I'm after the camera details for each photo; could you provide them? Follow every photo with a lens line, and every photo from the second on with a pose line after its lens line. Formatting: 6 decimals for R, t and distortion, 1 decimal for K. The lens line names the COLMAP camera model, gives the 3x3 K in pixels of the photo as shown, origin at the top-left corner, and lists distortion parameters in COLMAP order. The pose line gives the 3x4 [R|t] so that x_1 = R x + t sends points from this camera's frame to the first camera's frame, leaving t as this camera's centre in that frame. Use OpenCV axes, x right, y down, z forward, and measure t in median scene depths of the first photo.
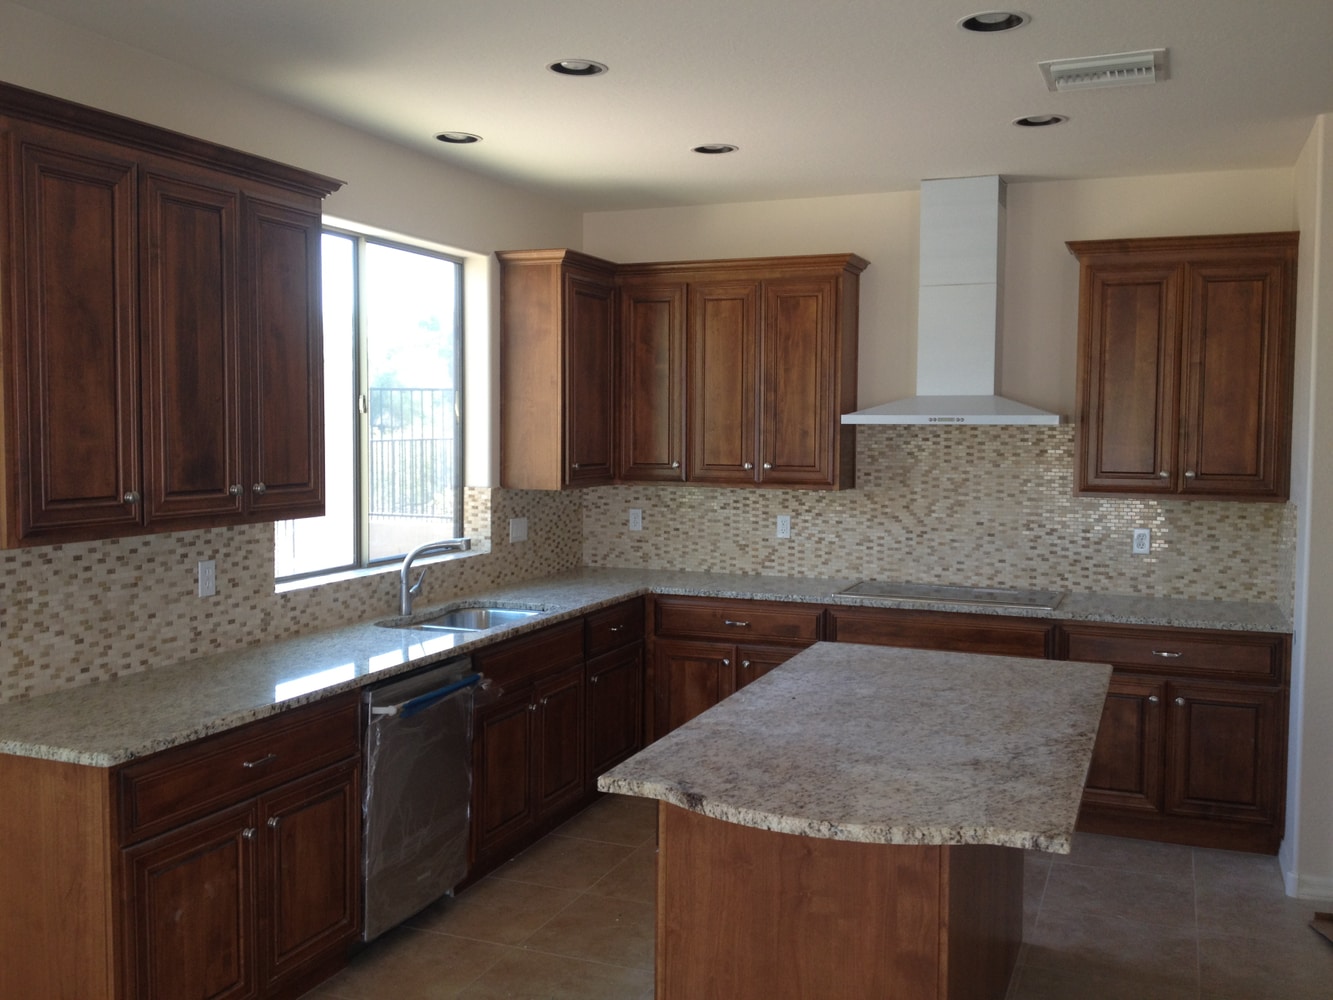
lens RADIAL K [[1257.7, 0, 666.5], [0, 1257.7, 500.0], [0, 0, 1]] dist [0.147788, -0.365058]
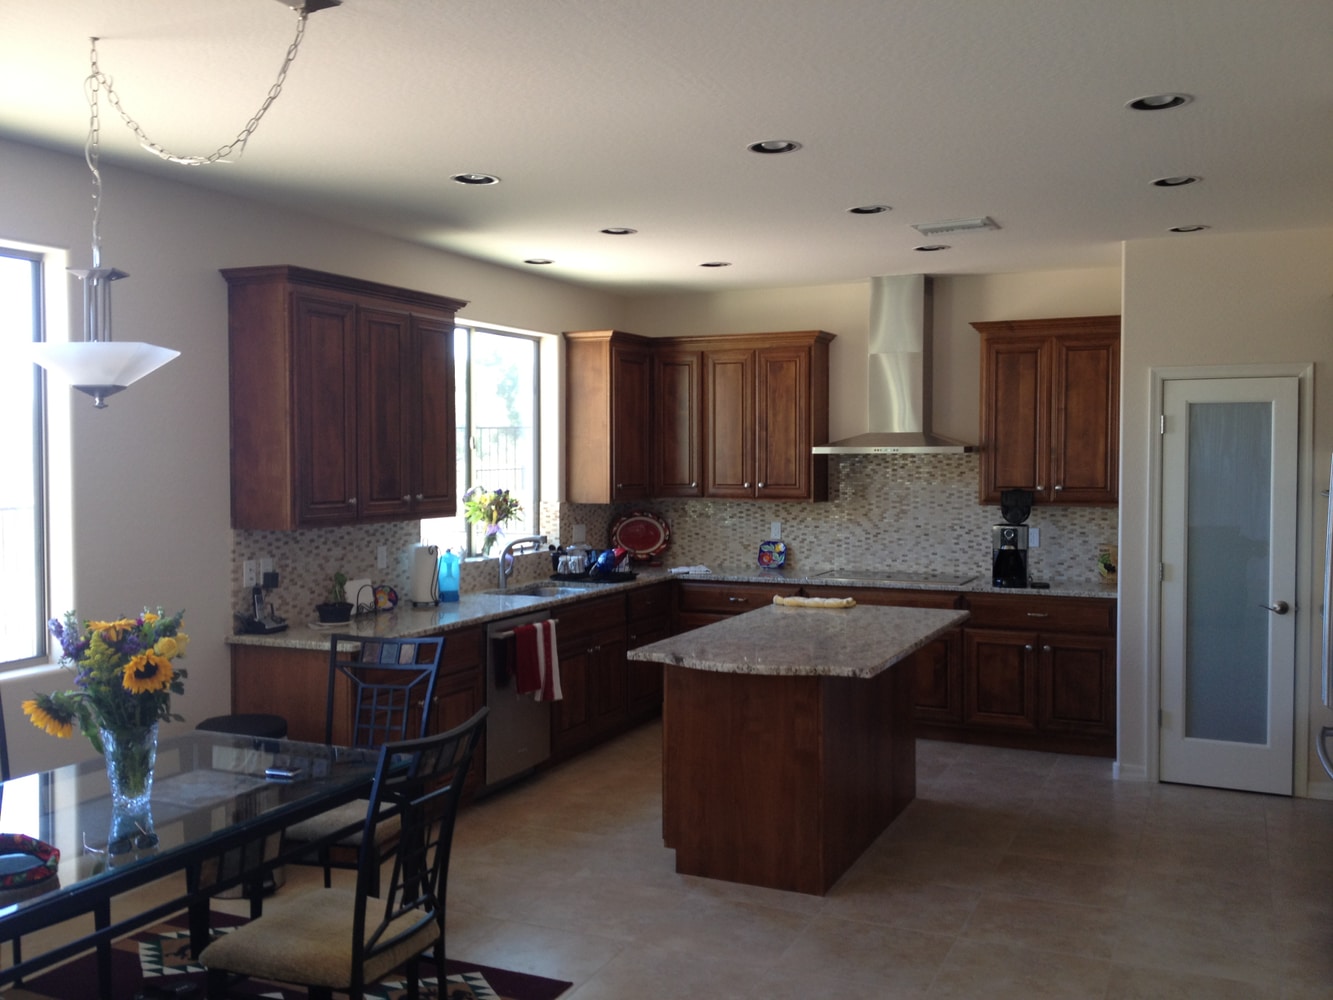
lens RADIAL K [[1257.7, 0, 666.5], [0, 1257.7, 500.0], [0, 0, 1]] dist [0.147788, -0.365058]
pose [[0.999049, -0.006800, -0.043068, 0.038023], [0.005772, 0.999697, -0.023931, 0.022061], [0.043218, 0.023659, 0.998786, -0.378270]]
